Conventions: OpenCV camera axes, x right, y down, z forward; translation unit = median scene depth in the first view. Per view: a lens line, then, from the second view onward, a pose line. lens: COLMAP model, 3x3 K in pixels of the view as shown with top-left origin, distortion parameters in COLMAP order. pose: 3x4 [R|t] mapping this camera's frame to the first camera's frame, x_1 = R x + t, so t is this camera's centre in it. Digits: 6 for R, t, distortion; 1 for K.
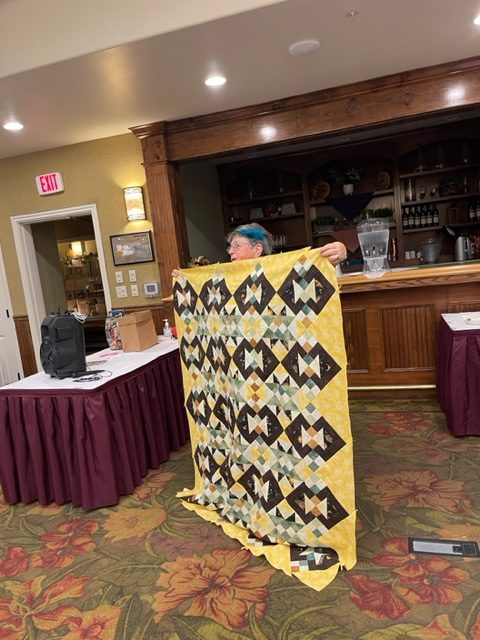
lens RADIAL K [[486.8, 0, 237.8], [0, 486.8, 322.7], [0, 0, 1]] dist [0.029833, -0.038468]
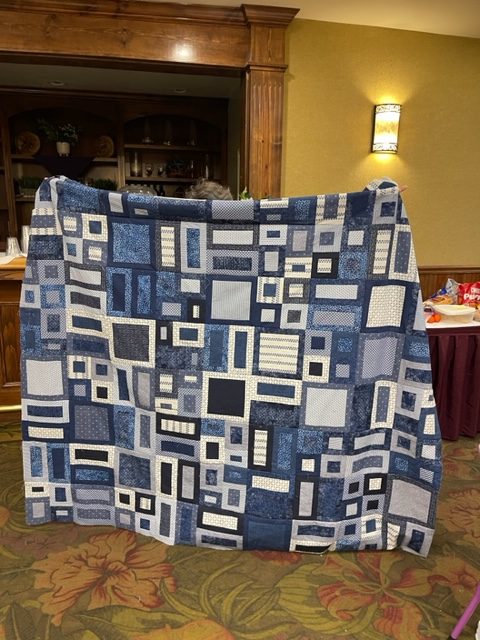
lens RADIAL K [[486.8, 0, 238.4], [0, 486.8, 325.6], [0, 0, 1]] dist [0.029833, -0.038468]
pose [[0.860956, 0.012717, 0.508520, 0.064928], [-0.039744, 0.998313, 0.042323, -0.021482], [-0.507124, -0.056649, 0.860009, 0.122076]]
